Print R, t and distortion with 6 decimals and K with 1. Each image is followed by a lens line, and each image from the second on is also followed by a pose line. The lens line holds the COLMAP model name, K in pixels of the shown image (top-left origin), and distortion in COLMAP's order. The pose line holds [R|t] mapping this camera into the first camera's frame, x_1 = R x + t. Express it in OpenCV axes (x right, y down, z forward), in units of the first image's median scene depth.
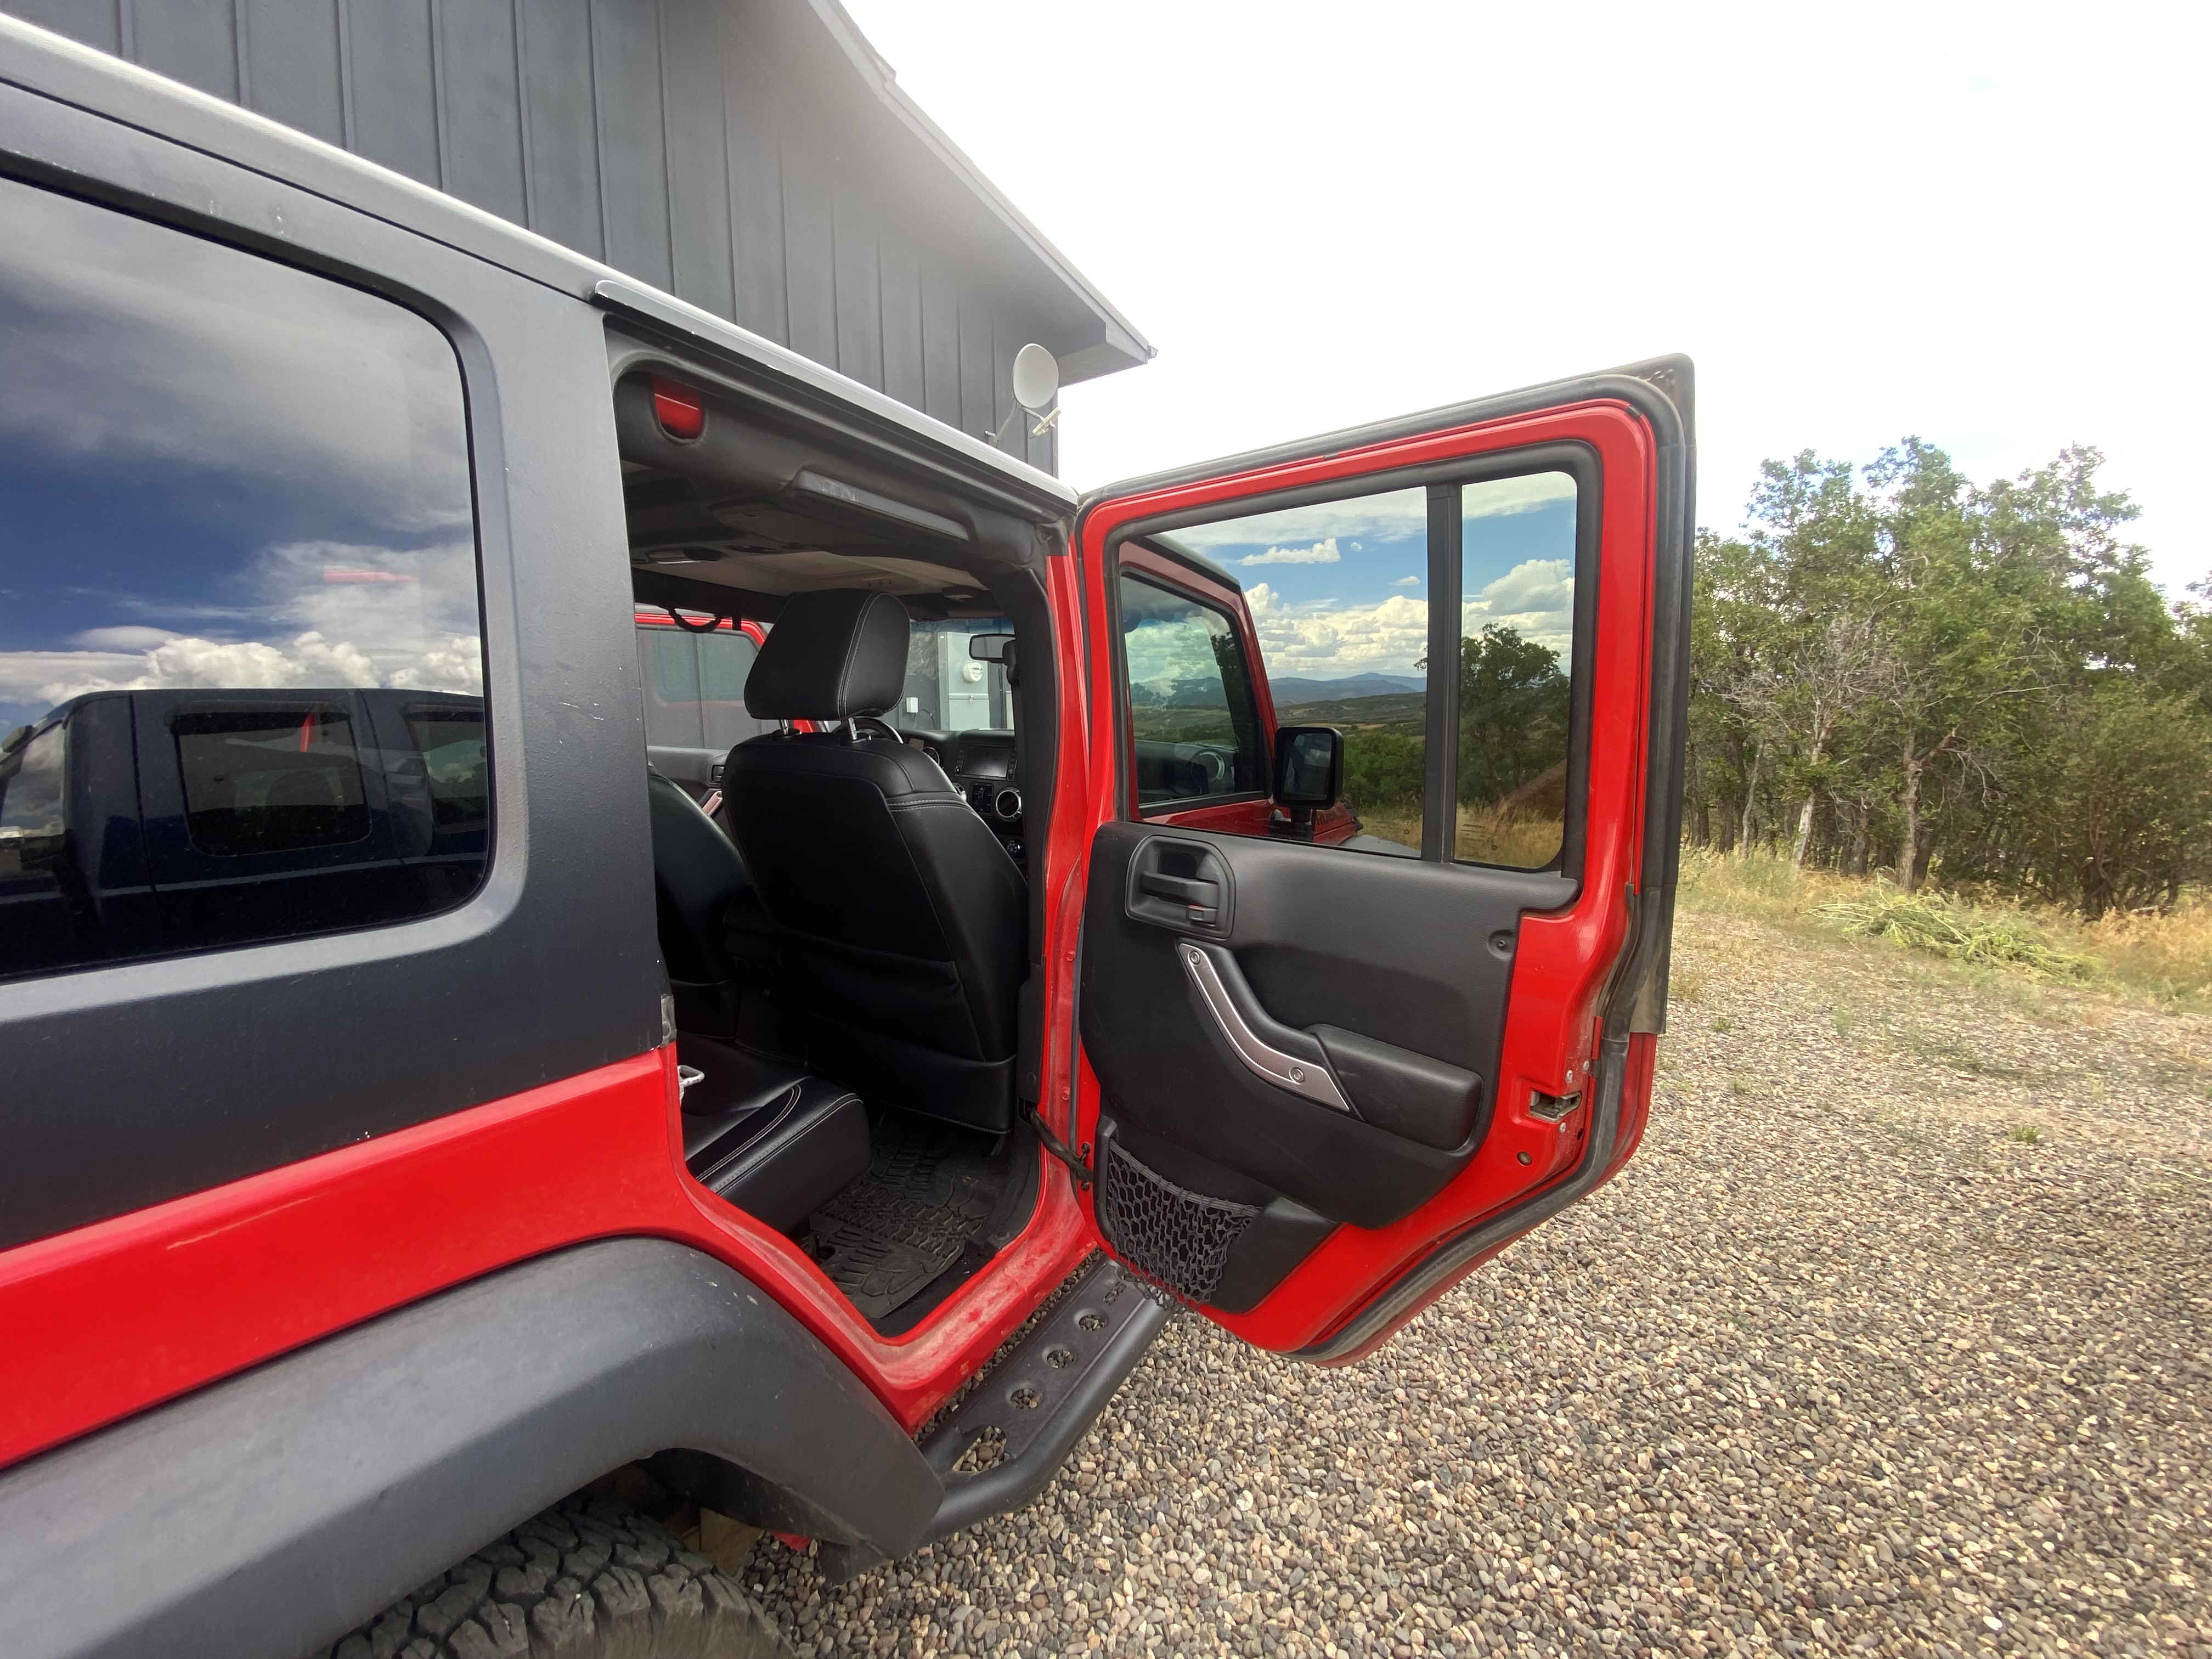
lens RADIAL K [[889.3, 0, 1106.0], [0, 889.3, 829.5], [0, 0, 1]] dist [0.047591, -0.043193]
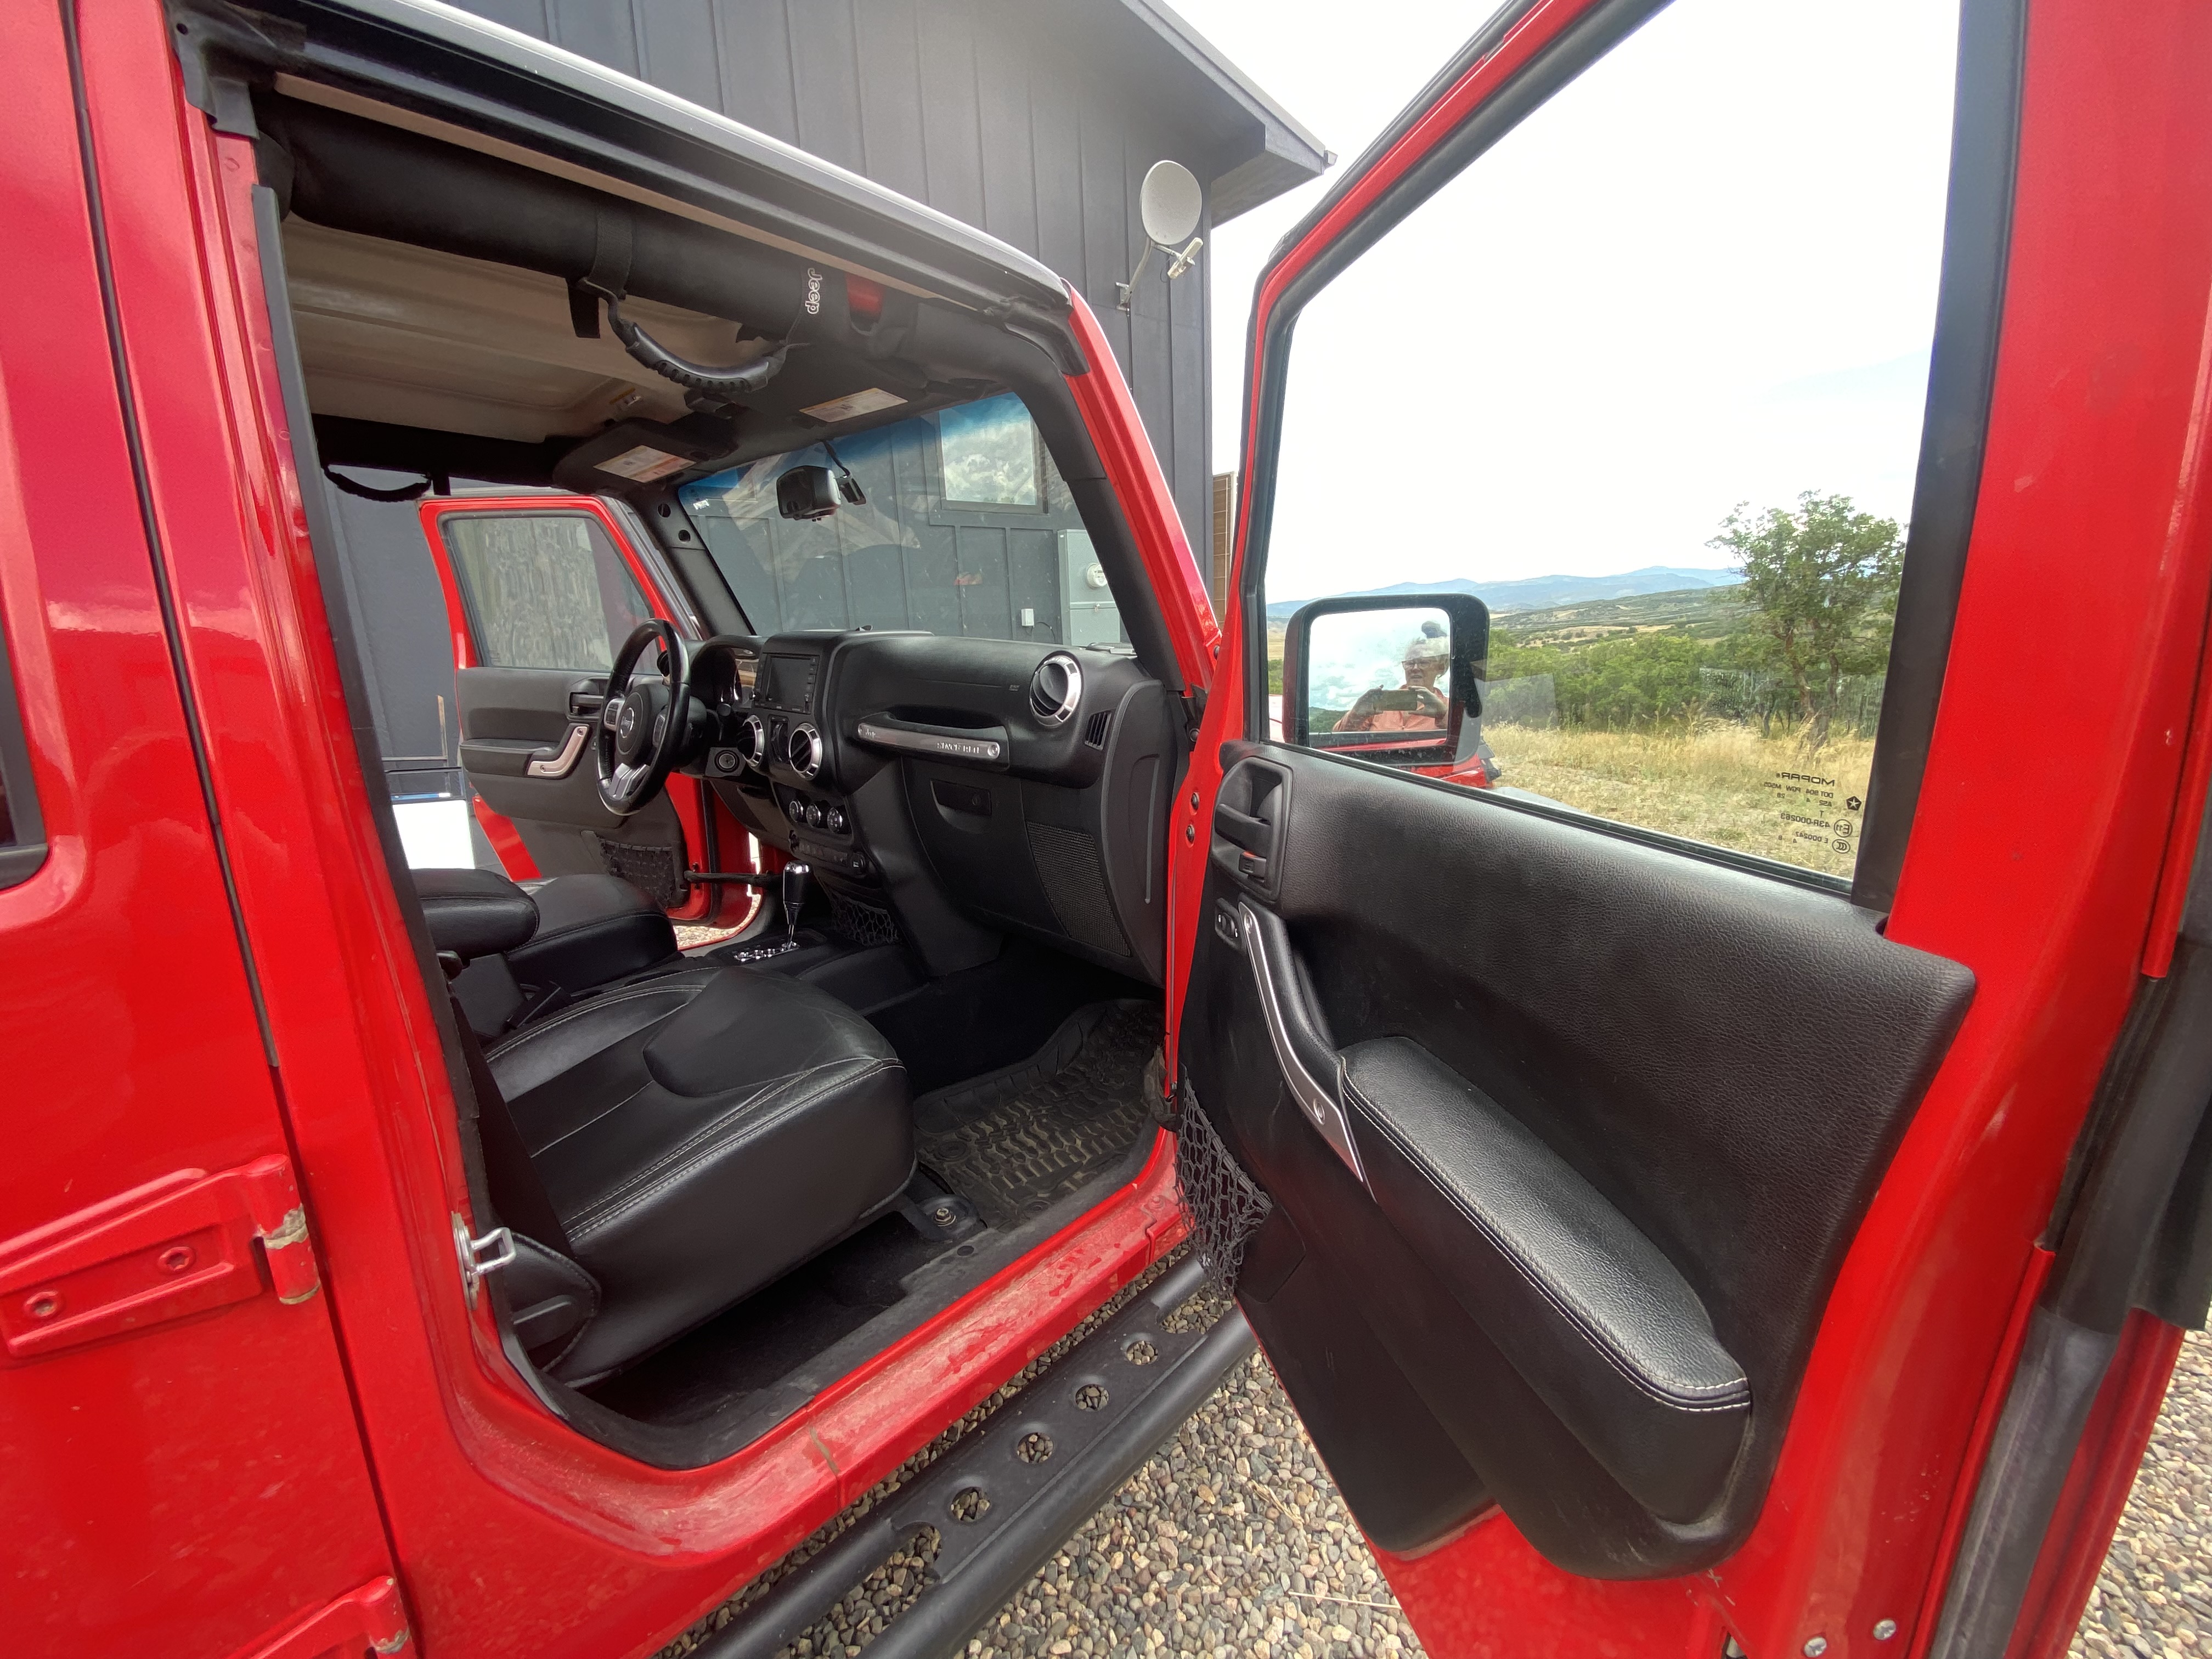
lens RADIAL K [[883.8, 0, 1098.8], [0, 883.8, 837.9], [0, 0, 1]] dist [0.019383, -0.013522]
pose [[0.966265, 0.027257, -0.256104, 0.071326], [-0.000875, 0.994726, 0.102568, -0.008749], [0.257549, -0.098884, 0.961192, 0.120742]]
